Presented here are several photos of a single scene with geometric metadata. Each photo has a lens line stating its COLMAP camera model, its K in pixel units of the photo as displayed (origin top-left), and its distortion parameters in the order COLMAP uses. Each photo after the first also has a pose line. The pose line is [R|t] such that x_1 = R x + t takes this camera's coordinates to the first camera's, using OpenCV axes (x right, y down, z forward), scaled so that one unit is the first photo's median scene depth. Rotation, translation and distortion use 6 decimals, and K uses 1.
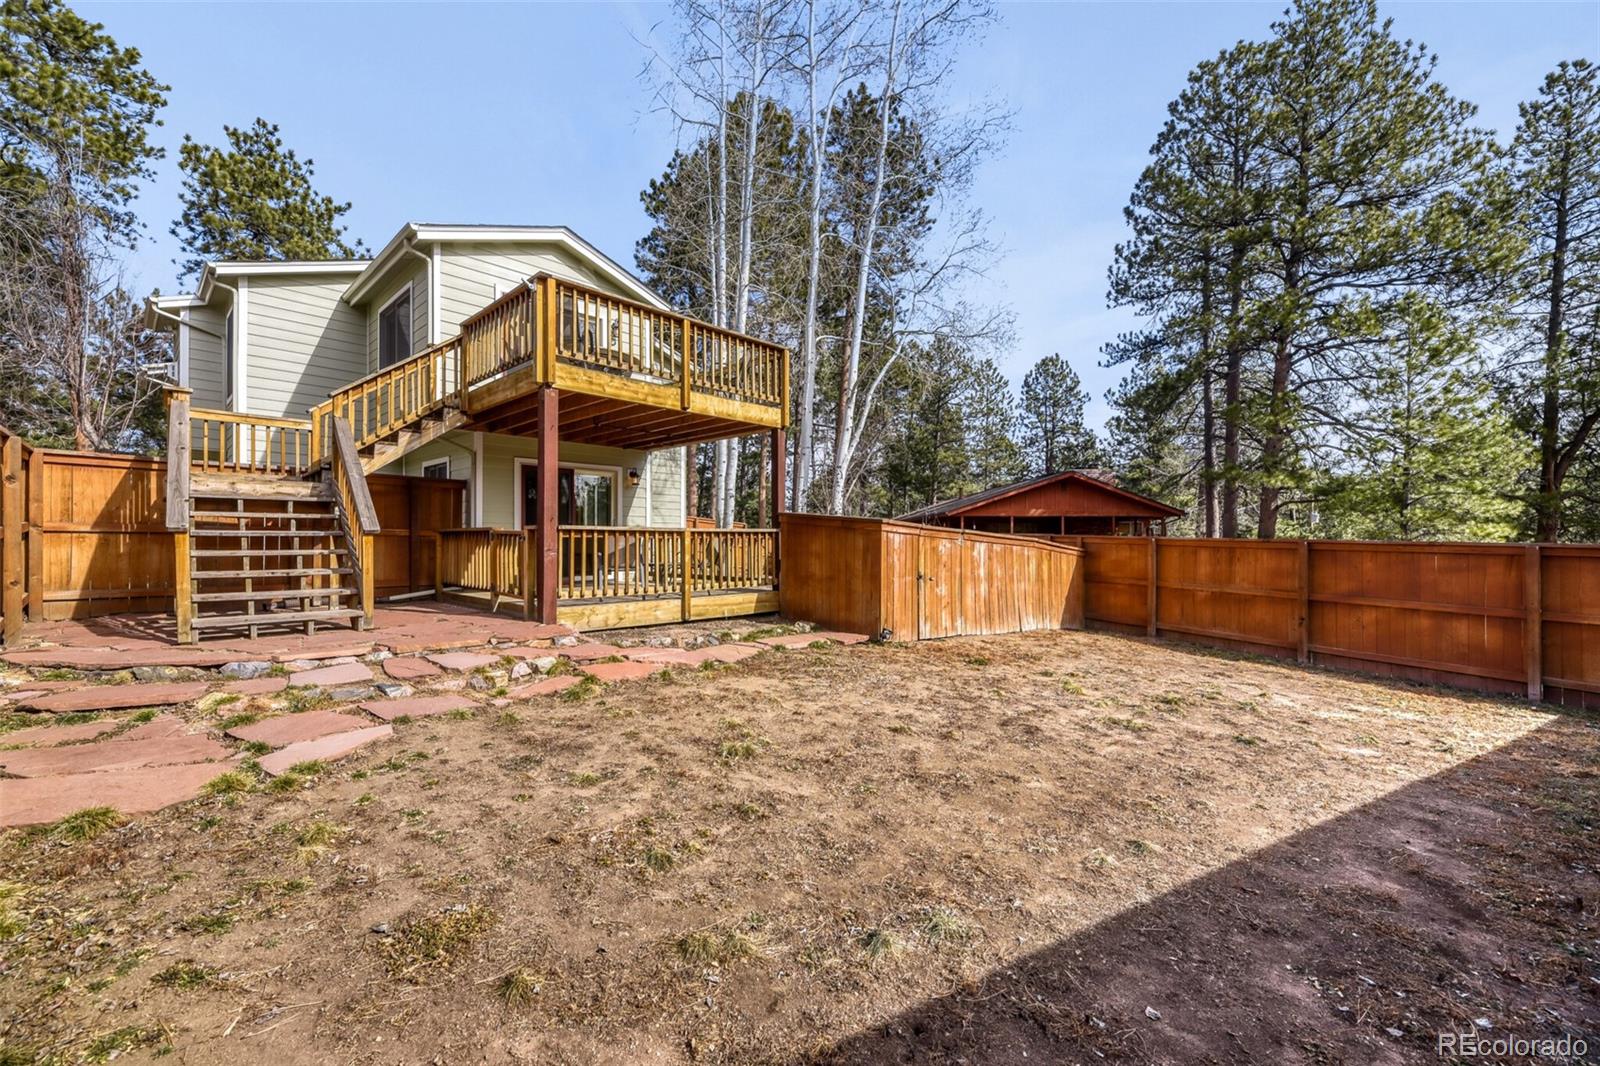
lens RADIAL K [[660.4, 0, 807.2], [0, 660.4, 528.0], [0, 0, 1]] dist [0.023386, -0.000016]
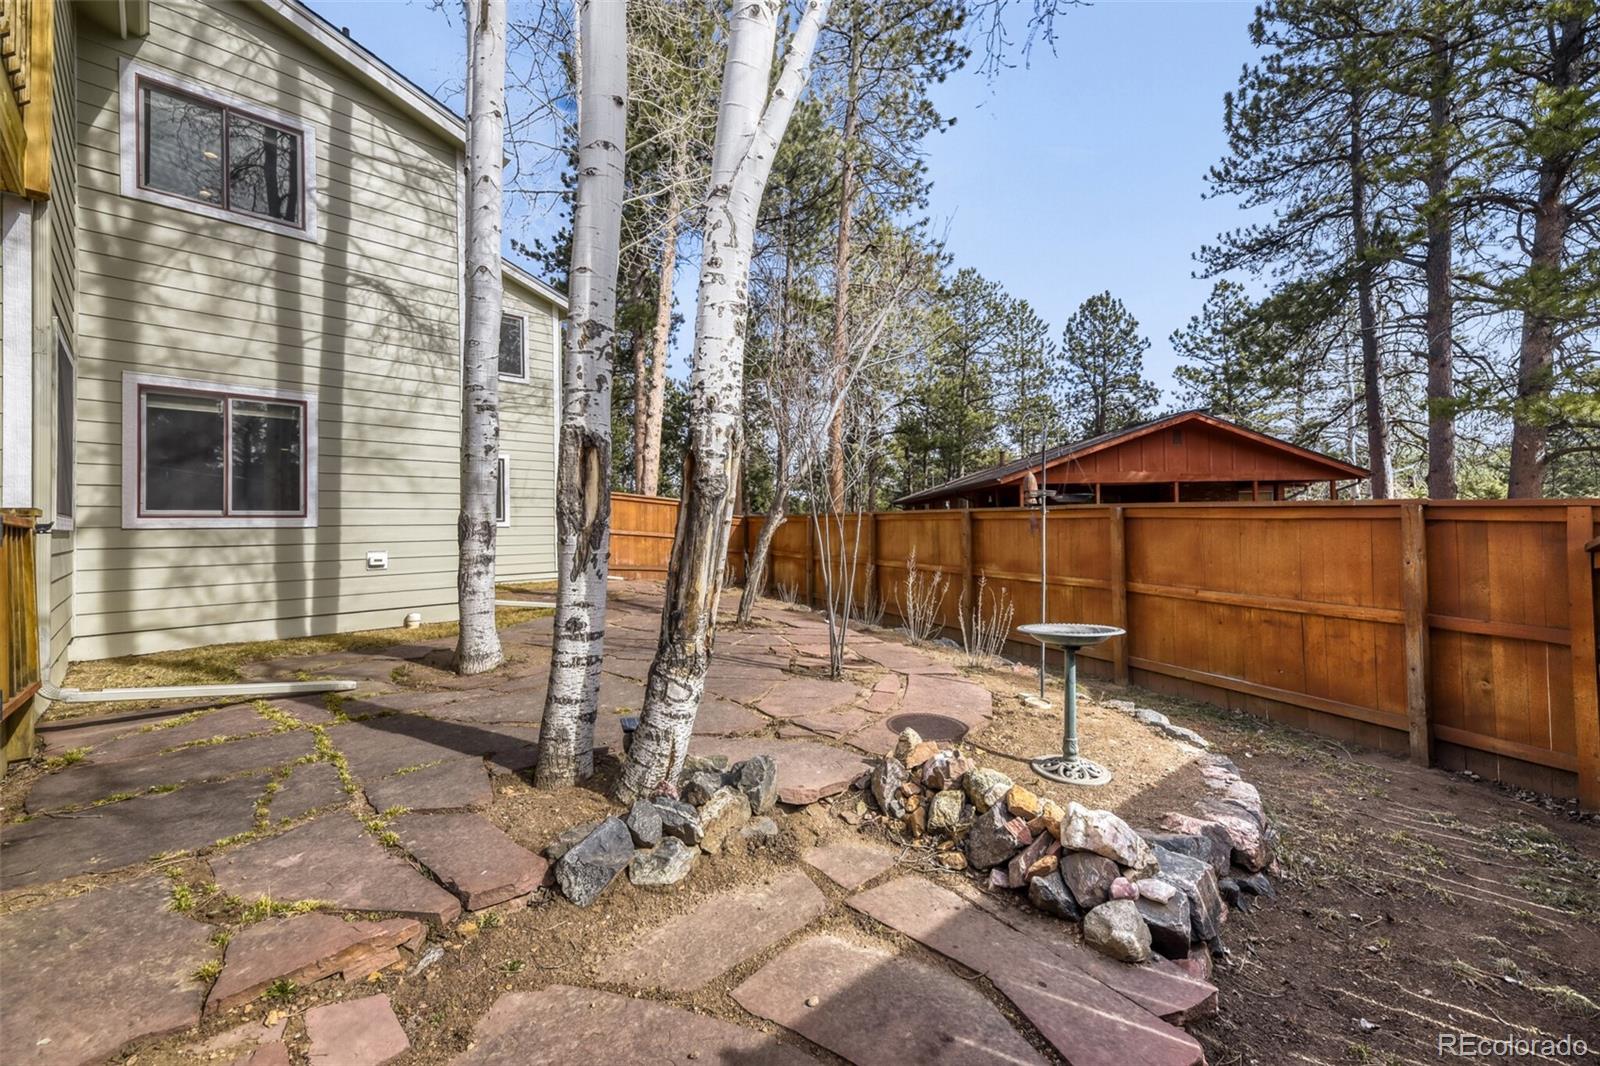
lens RADIAL K [[660.4, 0, 807.2], [0, 660.4, 528.0], [0, 0, 1]] dist [0.023386, -0.000016]
pose [[0.999628, -0.019287, -0.019281, 0.018011], [0.019716, 0.999556, 0.022348, 0.003232], [0.018841, -0.022720, 0.999564, 0.172580]]
